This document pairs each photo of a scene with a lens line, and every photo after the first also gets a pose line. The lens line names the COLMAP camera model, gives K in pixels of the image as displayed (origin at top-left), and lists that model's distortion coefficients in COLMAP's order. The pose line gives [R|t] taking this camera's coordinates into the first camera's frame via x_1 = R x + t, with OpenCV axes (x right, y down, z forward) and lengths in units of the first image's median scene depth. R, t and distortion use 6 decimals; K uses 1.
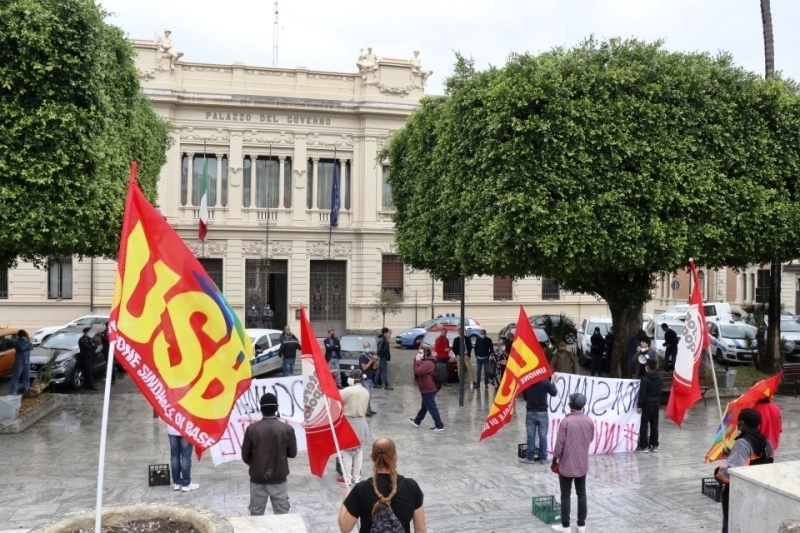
lens RADIAL K [[682.7, 0, 400.0], [0, 682.7, 266.5], [0, 0, 1]] dist [-0.177506, 0.213840]
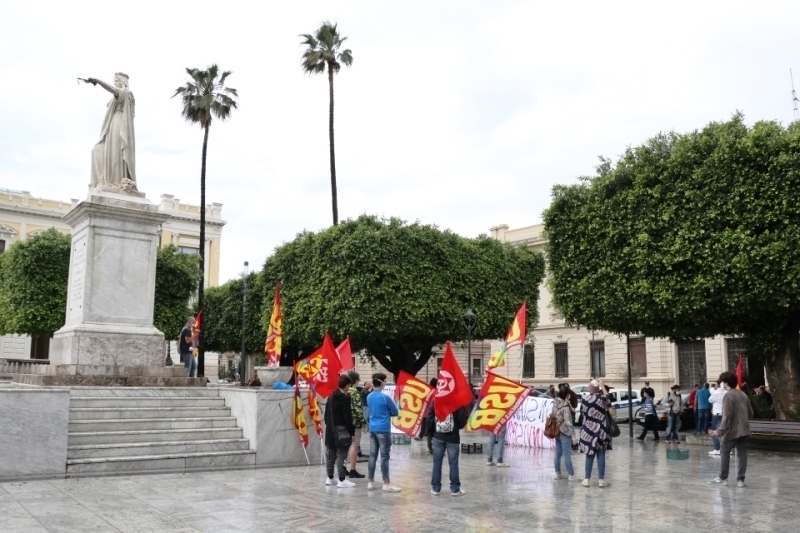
lens RADIAL K [[682.7, 0, 400.0], [0, 682.7, 266.5], [0, 0, 1]] dist [-0.177506, 0.213840]
pose [[0.439503, -0.153060, -0.885105, 0.592267], [0.015737, 0.986536, -0.162786, 0.046488], [0.898103, 0.057616, 0.435994, 0.003721]]
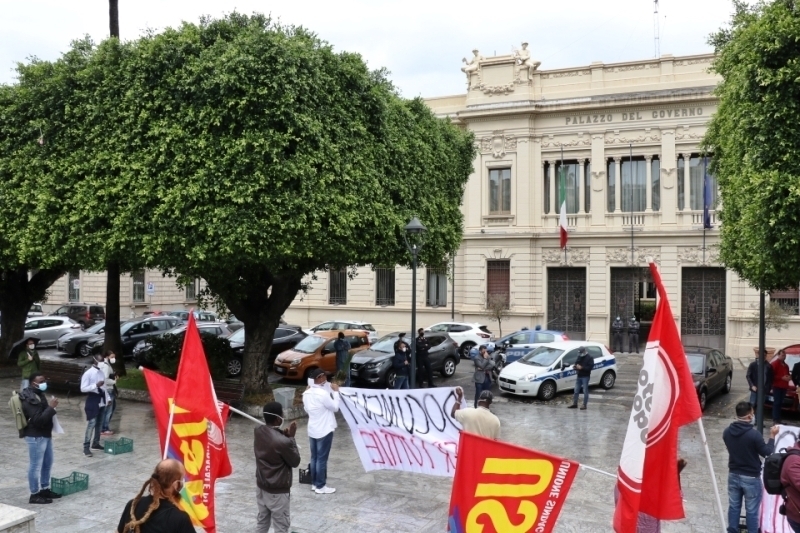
lens RADIAL K [[682.7, 0, 400.0], [0, 682.7, 266.5], [0, 0, 1]] dist [-0.177506, 0.213840]
pose [[0.784471, -0.015239, -0.619978, 0.127175], [0.006330, 0.999843, -0.016567, 0.002089], [0.620133, 0.009072, 0.784444, 0.079746]]
